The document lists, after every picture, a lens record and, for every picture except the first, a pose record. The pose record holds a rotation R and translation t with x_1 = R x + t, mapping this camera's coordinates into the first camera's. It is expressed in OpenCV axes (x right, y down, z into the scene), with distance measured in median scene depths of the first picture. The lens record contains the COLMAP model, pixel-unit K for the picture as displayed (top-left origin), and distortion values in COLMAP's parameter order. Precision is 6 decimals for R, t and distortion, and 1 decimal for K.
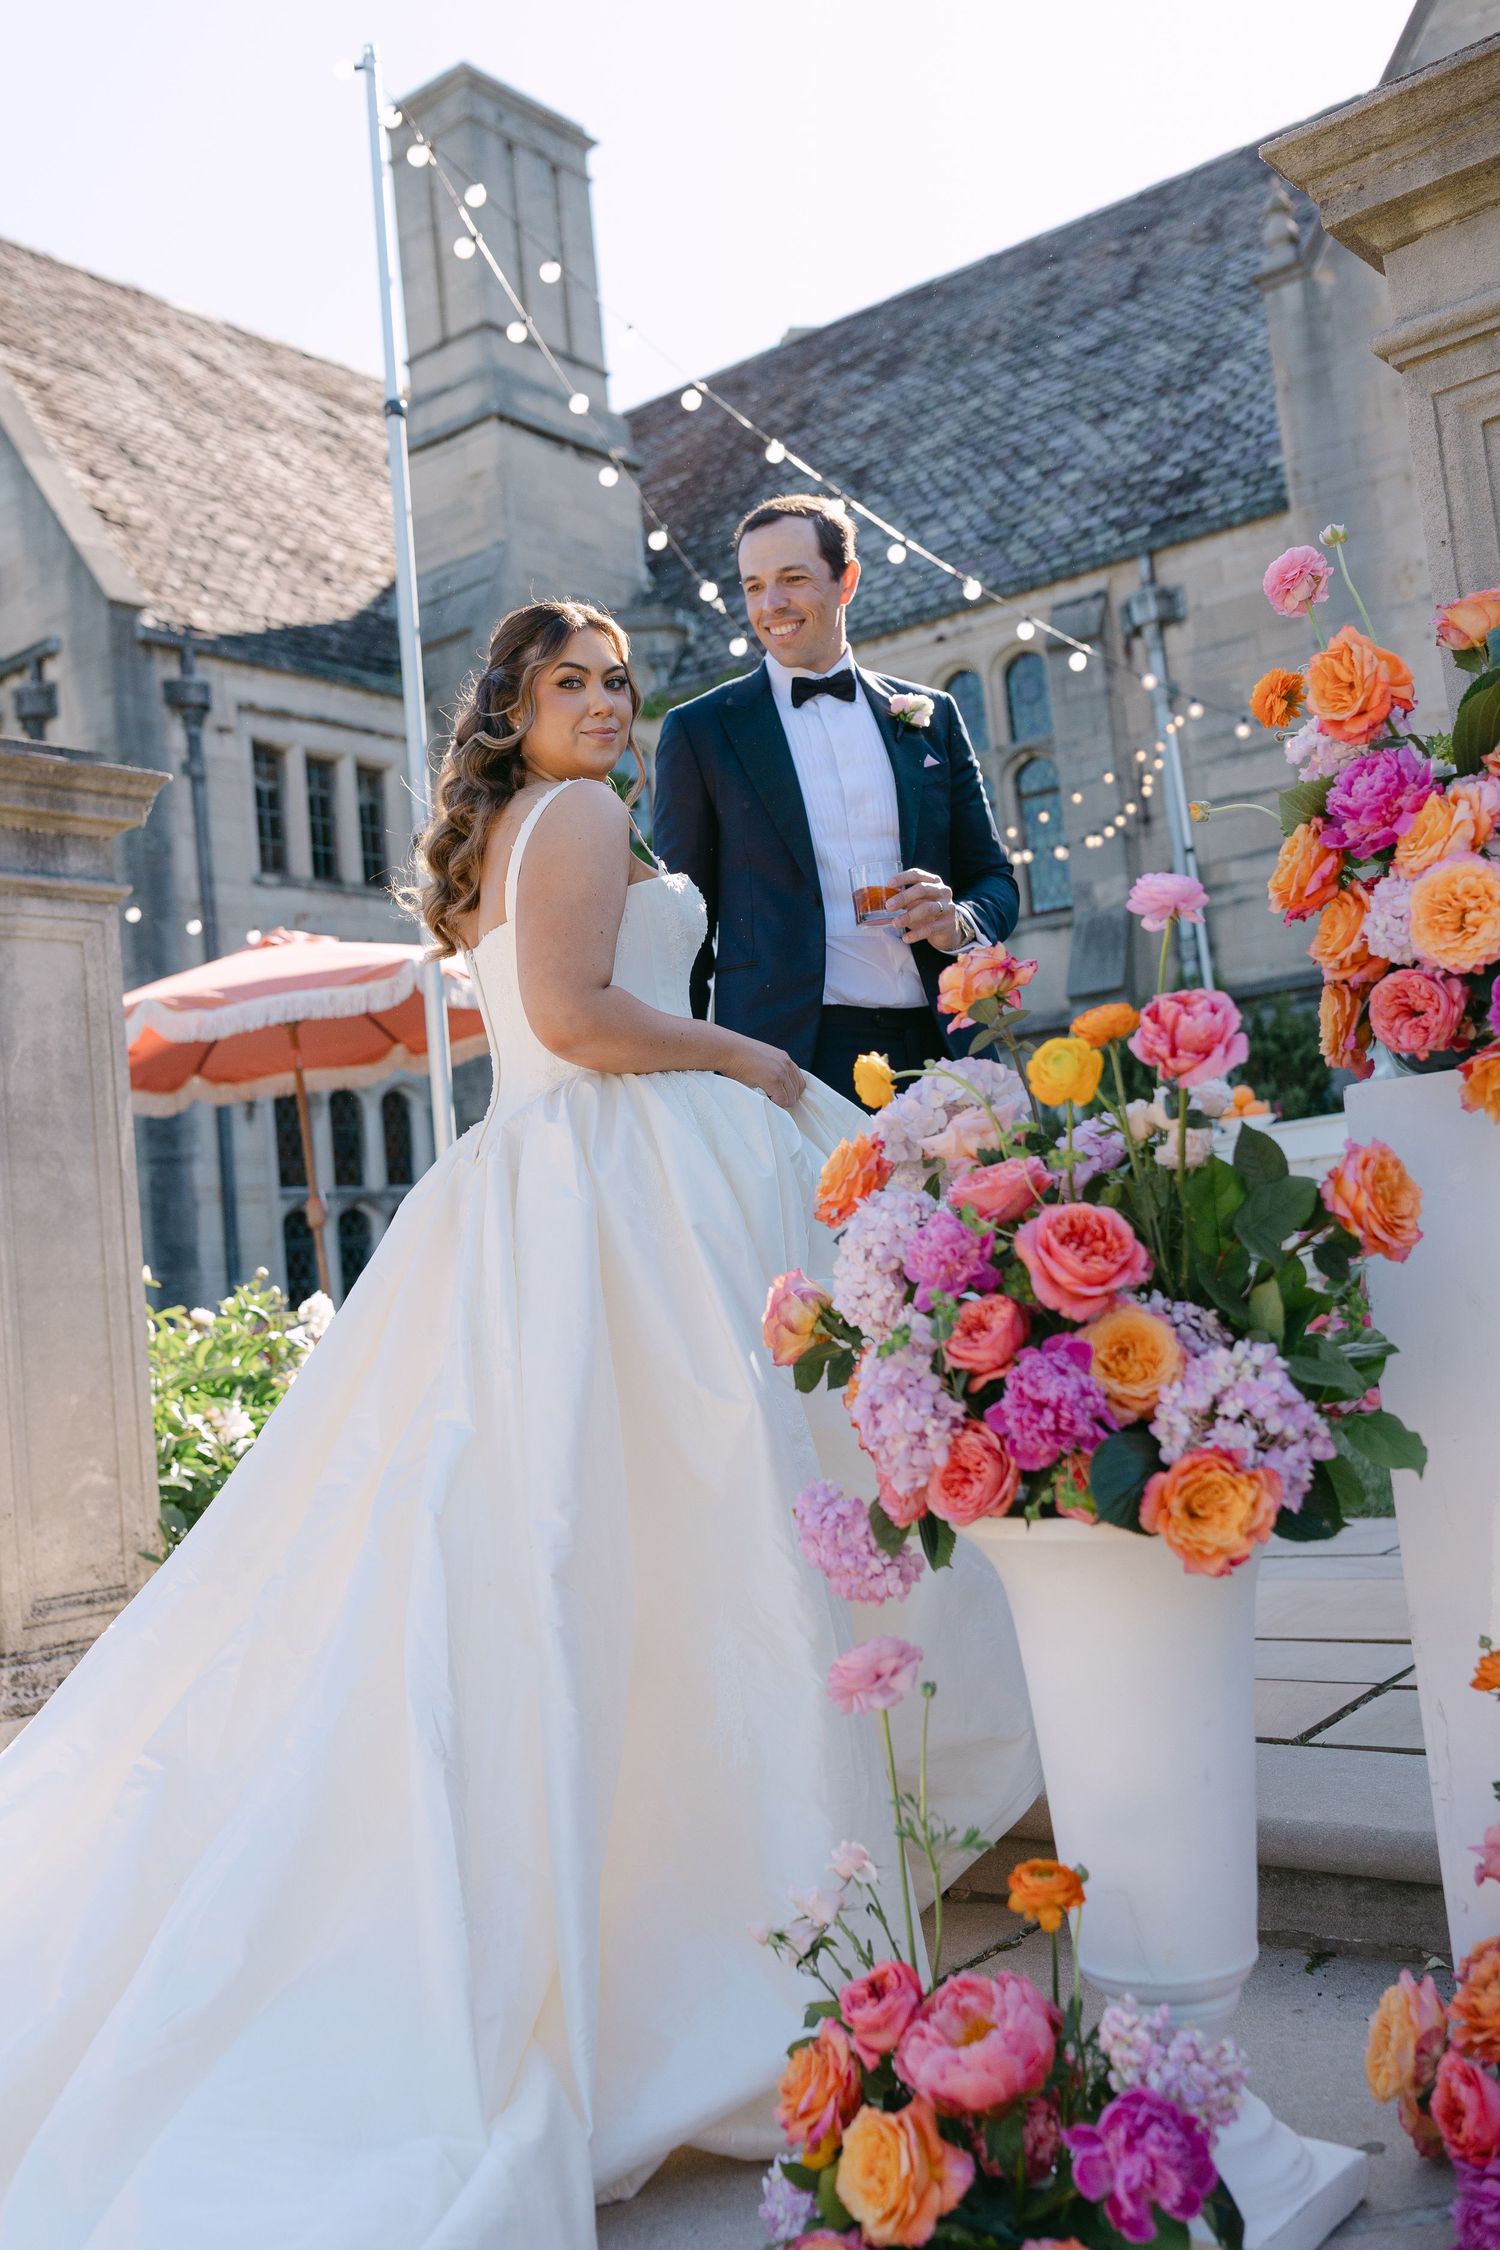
lens RADIAL K [[2142.9, 0, 719.8], [0, 2142.9, 1076.1], [0, 0, 1]] dist [0.003801, -0.002158]
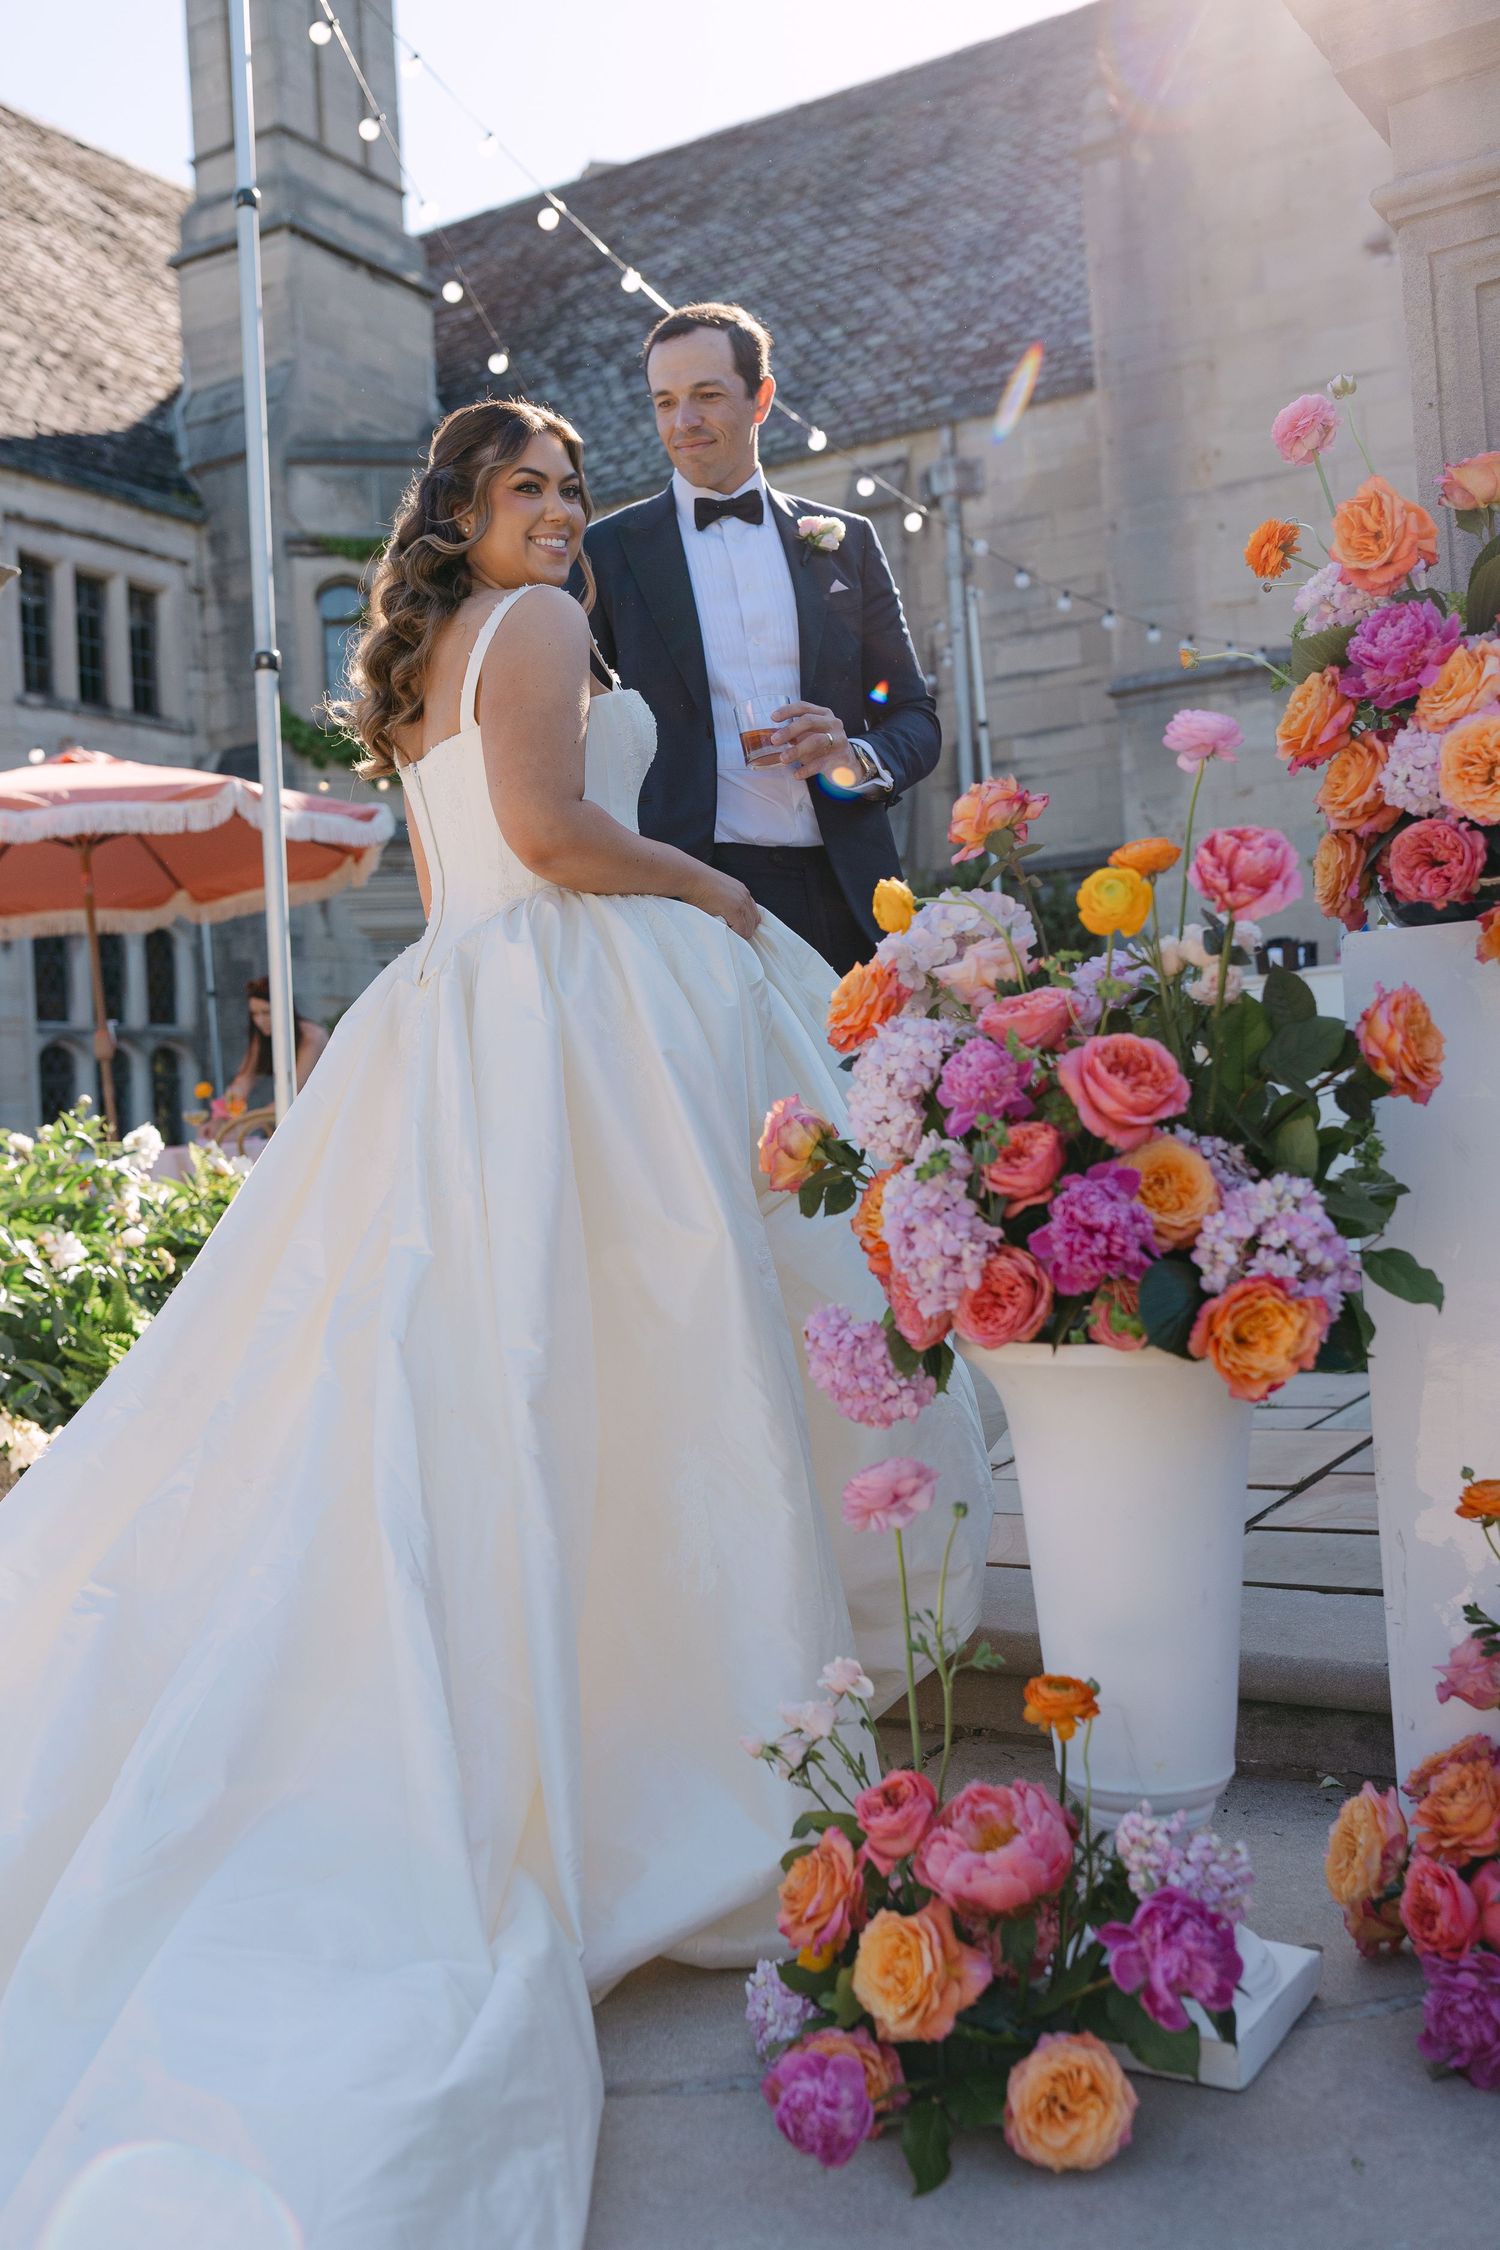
lens RADIAL K [[2142.9, 0, 719.8], [0, 2142.9, 1076.1], [0, 0, 1]] dist [0.003801, -0.002158]
pose [[0.992043, 0.038978, 0.119714, -0.123018], [-0.046606, 0.997013, 0.061586, 0.023155], [-0.116956, -0.066676, 0.990896, 0.023705]]
